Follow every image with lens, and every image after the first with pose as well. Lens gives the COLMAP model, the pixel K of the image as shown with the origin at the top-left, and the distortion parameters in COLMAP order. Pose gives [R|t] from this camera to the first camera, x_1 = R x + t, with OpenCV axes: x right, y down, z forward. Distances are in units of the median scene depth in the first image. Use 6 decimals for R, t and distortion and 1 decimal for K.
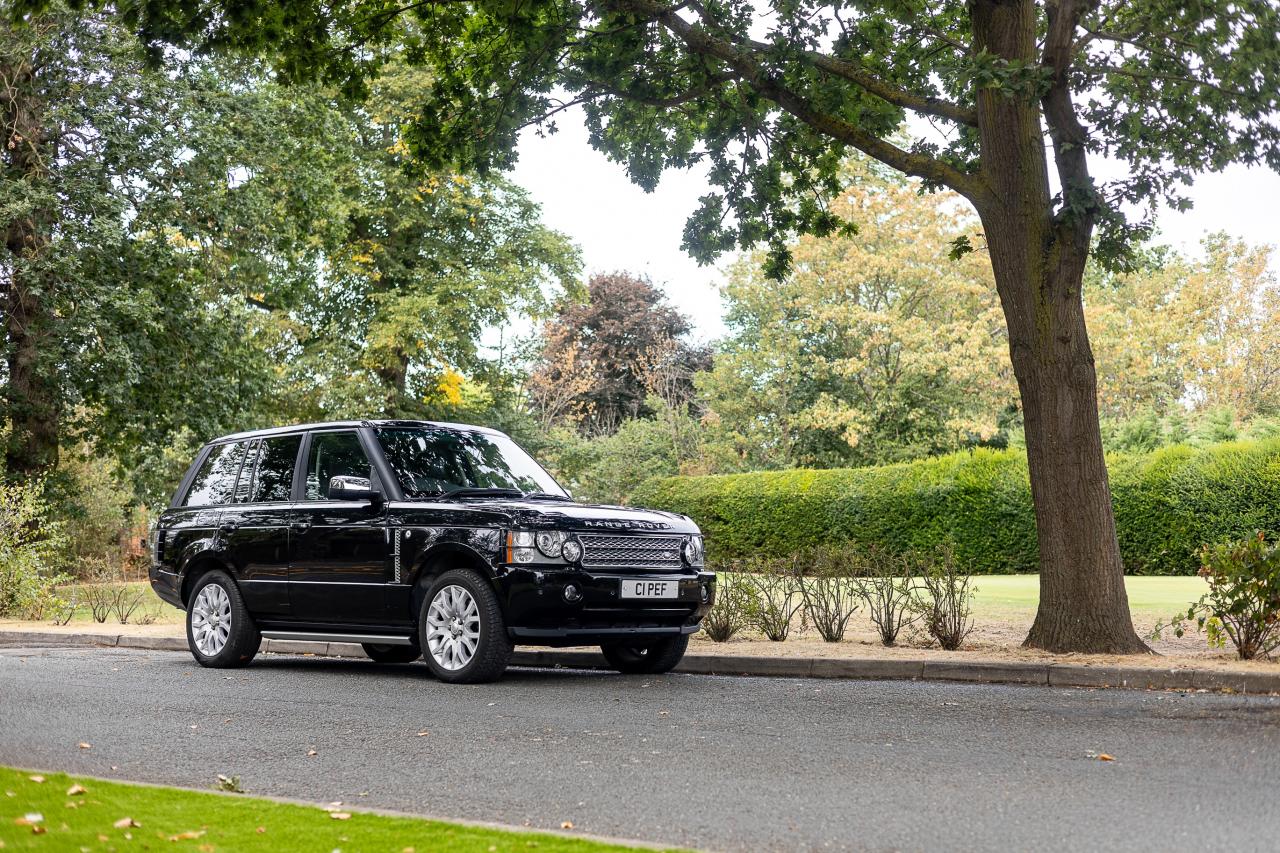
lens RADIAL K [[1817.1, 0, 647.7], [0, 1817.1, 426.0], [0, 0, 1]] dist [0.021934, 0.047175]
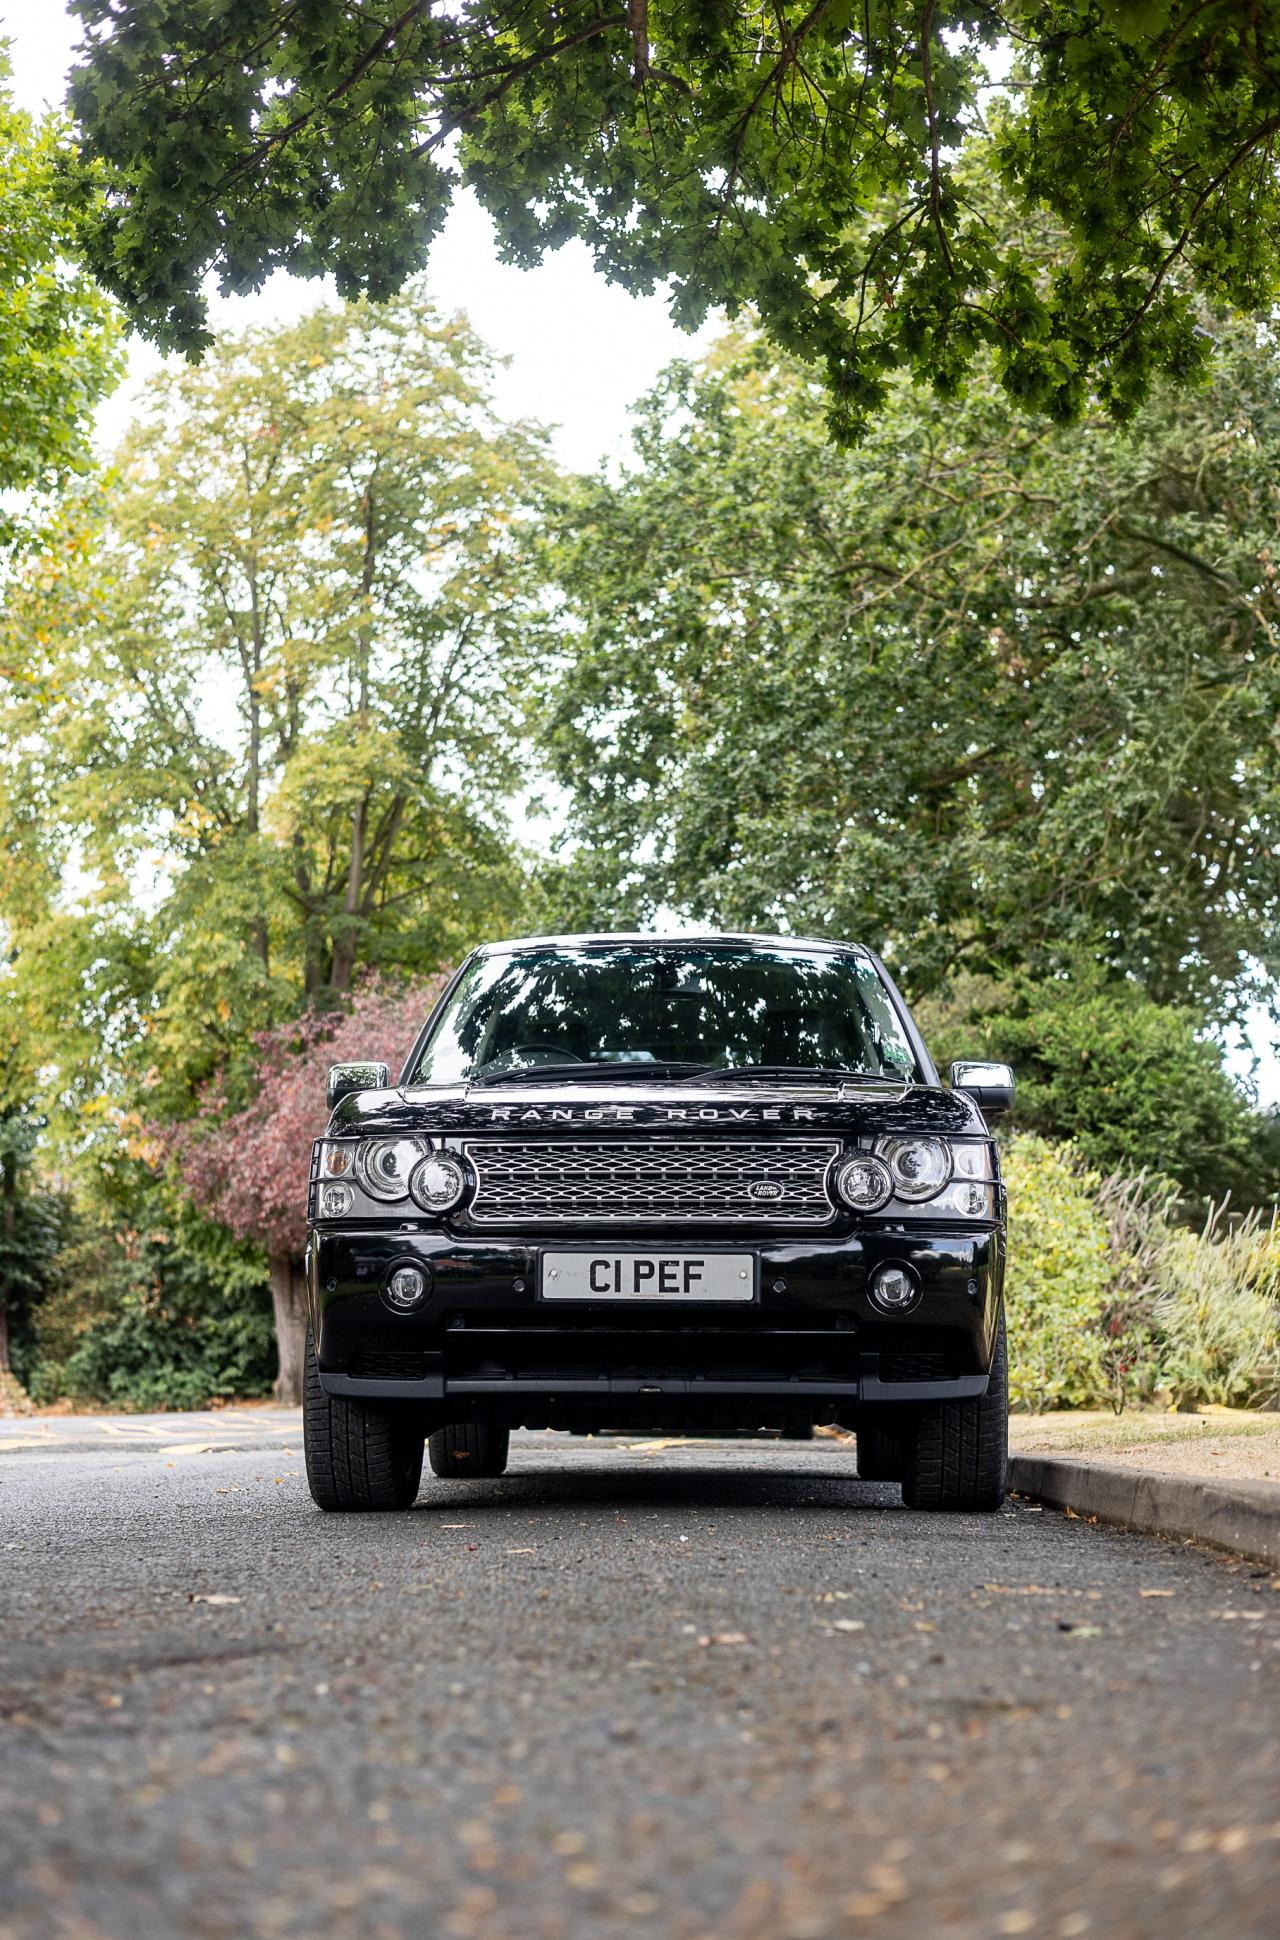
lens RADIAL K [[2749.3, 0, 636.4], [0, 2749.3, 972.9], [0, 0, 1]] dist [0.013188, 0.105420]
pose [[0.682173, -0.109755, -0.722907, 0.153384], [0.063501, 0.993828, -0.090964, 0.028436], [0.728428, 0.016148, 0.684932, 0.217174]]
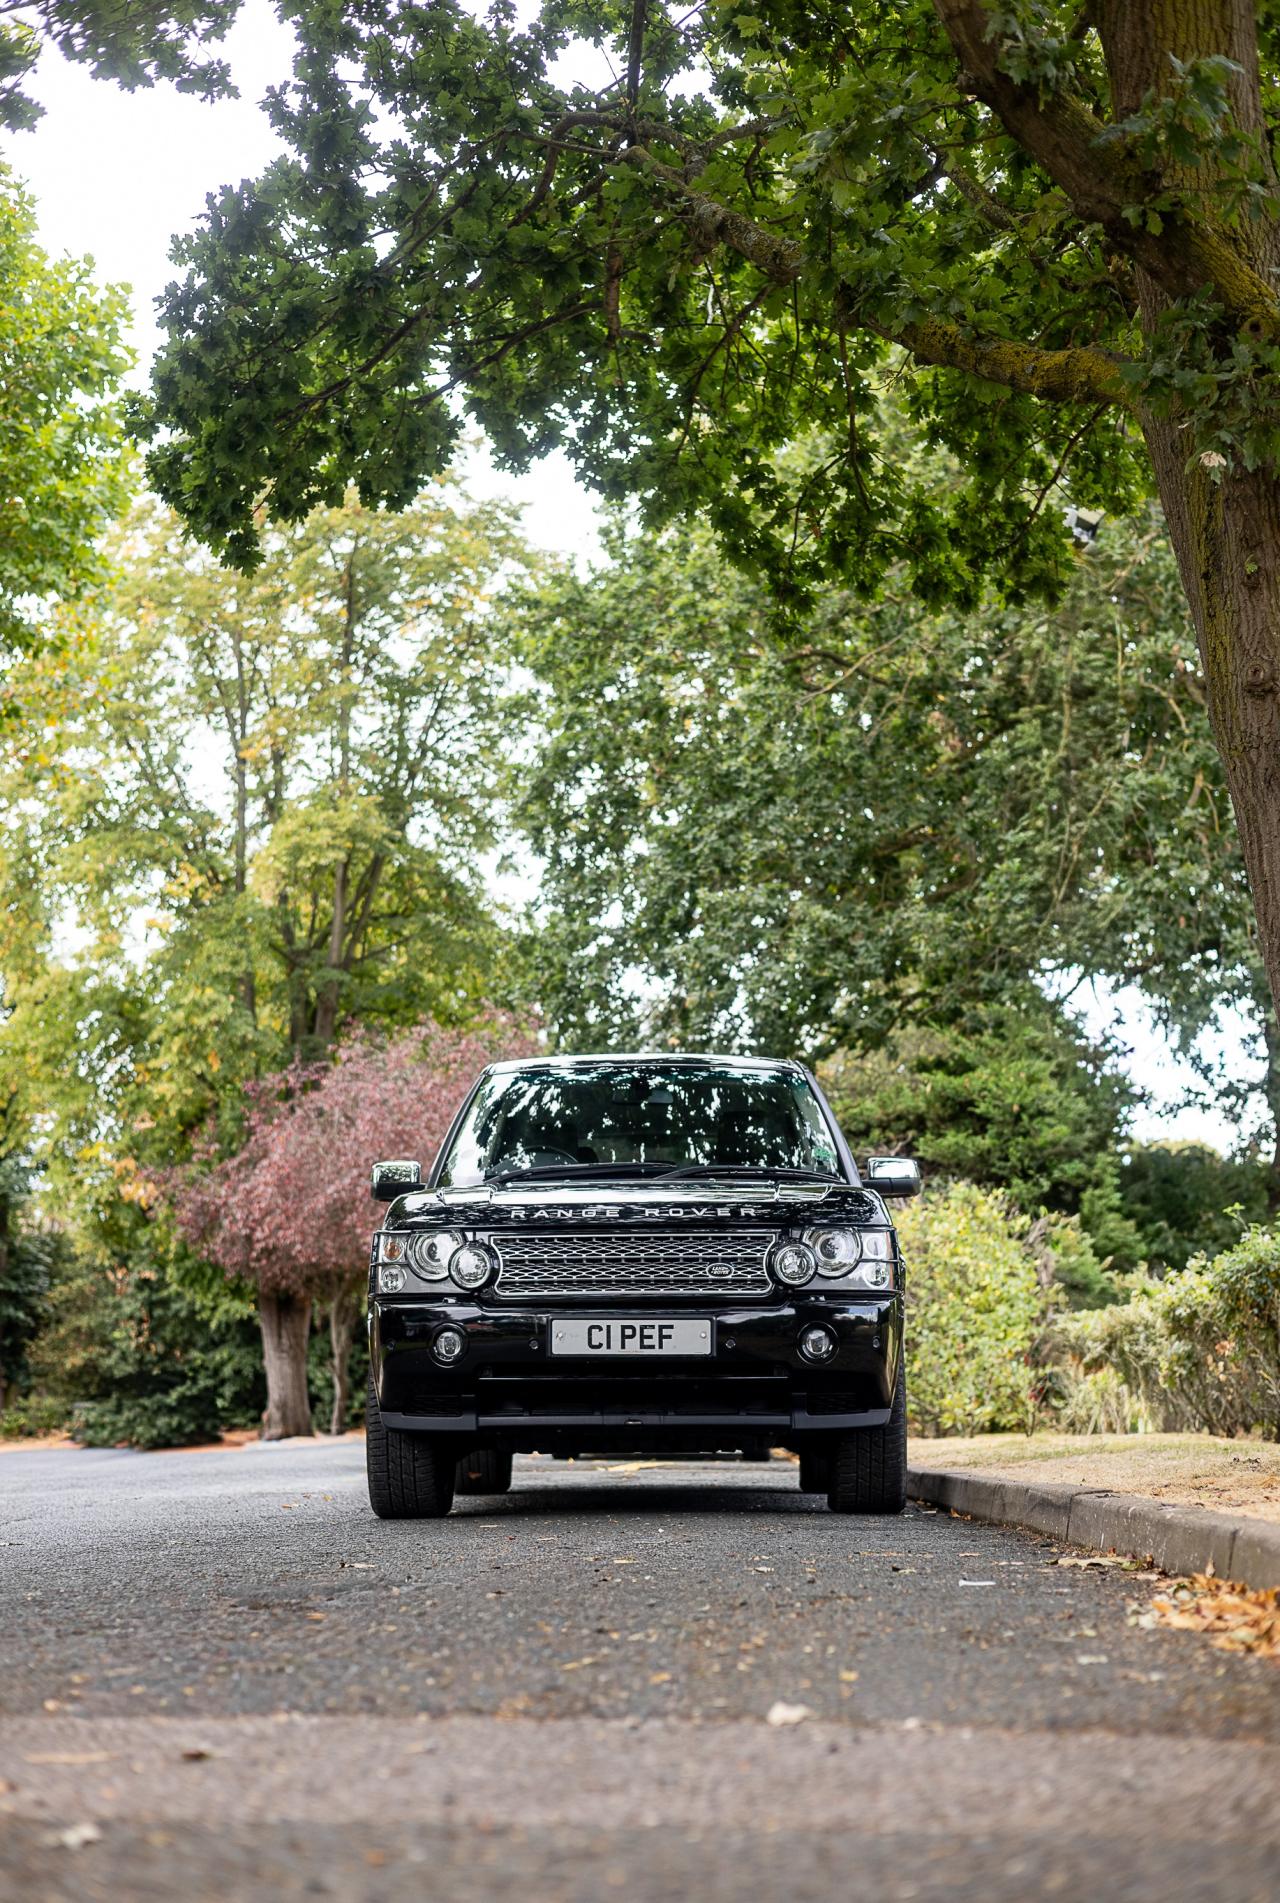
lens RADIAL K [[2711.0, 0, 644.4], [0, 2711.0, 958.6], [0, 0, 1]] dist [0.003195, 0.061734]
pose [[0.692825, -0.126289, -0.709961, 0.199875], [0.072047, 0.991741, -0.106105, 0.023693], [0.717498, 0.022361, 0.696202, 0.171393]]
